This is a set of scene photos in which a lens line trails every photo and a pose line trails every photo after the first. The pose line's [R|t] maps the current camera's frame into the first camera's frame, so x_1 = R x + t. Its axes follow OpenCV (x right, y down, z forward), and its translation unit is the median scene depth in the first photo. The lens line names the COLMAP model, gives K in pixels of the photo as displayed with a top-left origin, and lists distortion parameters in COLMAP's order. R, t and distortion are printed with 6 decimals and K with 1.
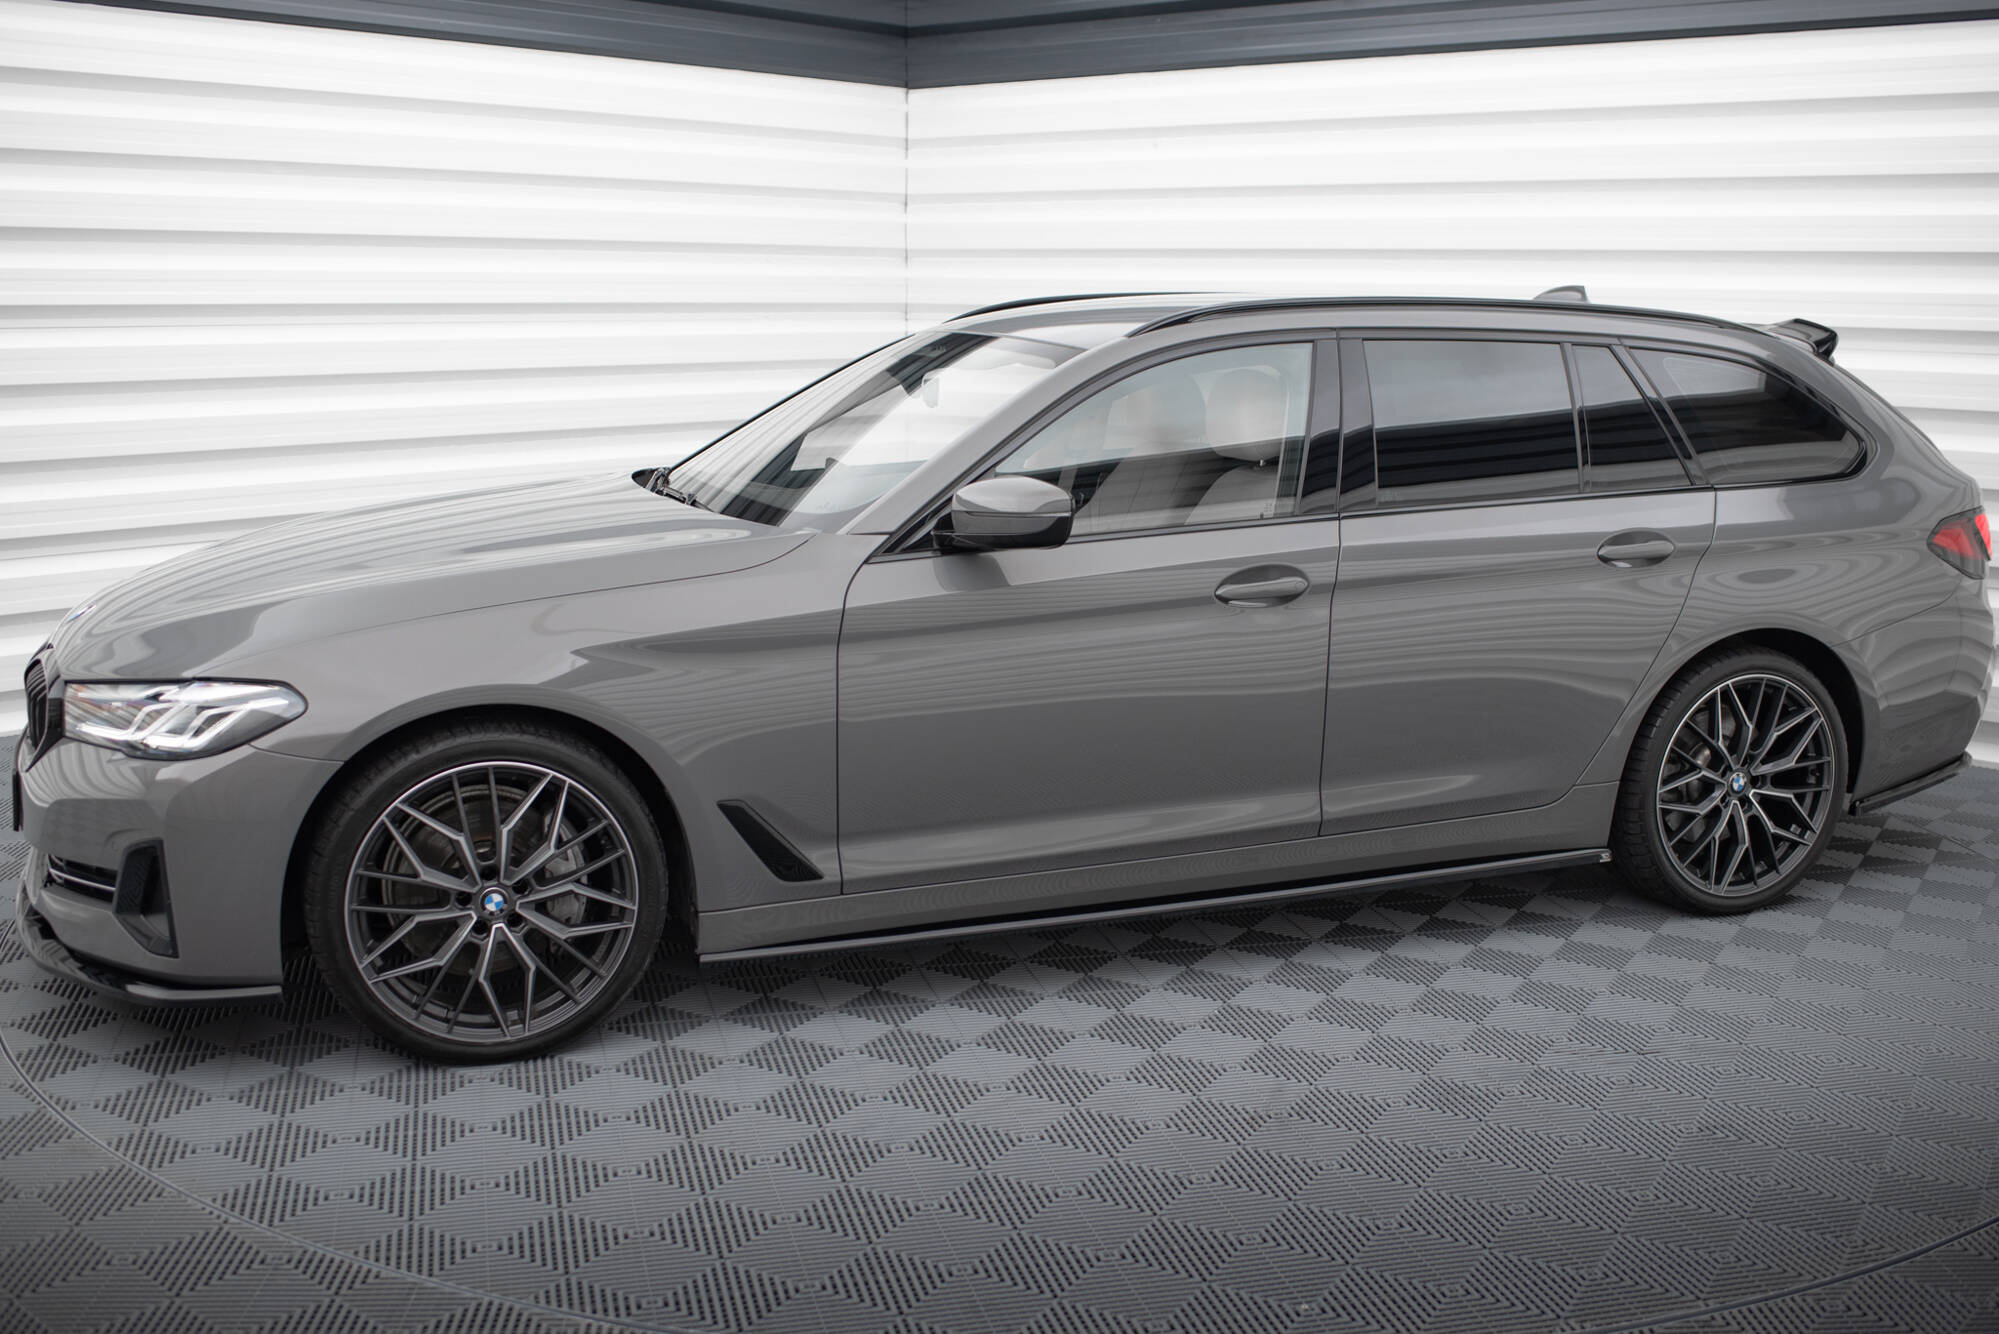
lens RADIAL K [[2019.4, 0, 1026.2], [0, 2019.4, 698.6], [0, 0, 1]] dist [-0.104603, 0.152234]
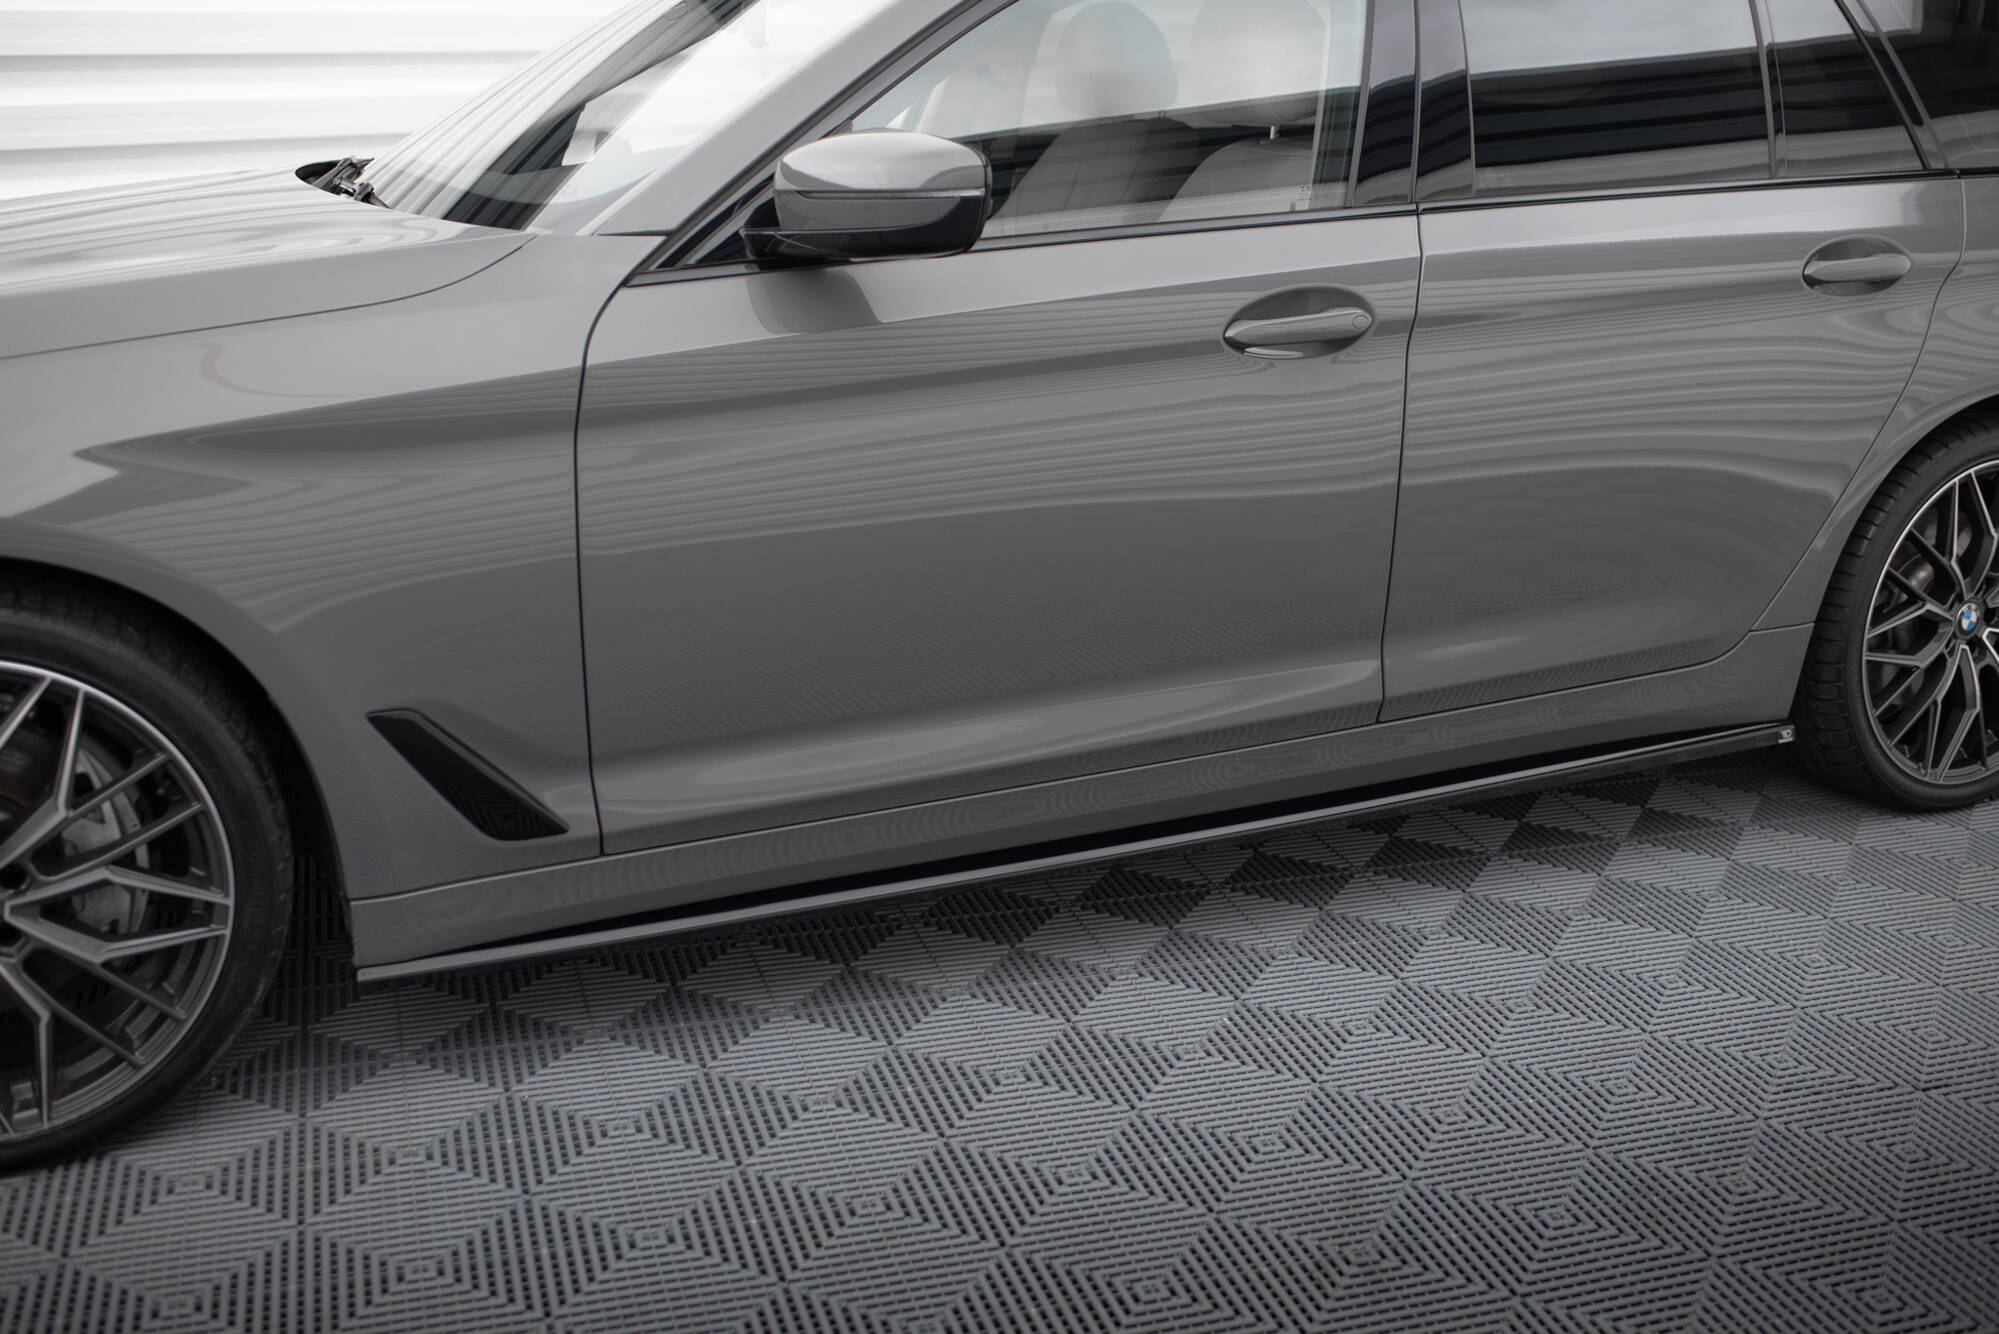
lens RADIAL K [[2019.4, 0, 1026.2], [0, 2019.4, 698.6], [0, 0, 1]] dist [-0.104603, 0.152234]
pose [[0.998634, -0.015473, 0.049897, 0.003623], [0.009320, 0.992577, 0.121262, -0.017813], [-0.051403, -0.120631, 0.991366, 0.394224]]
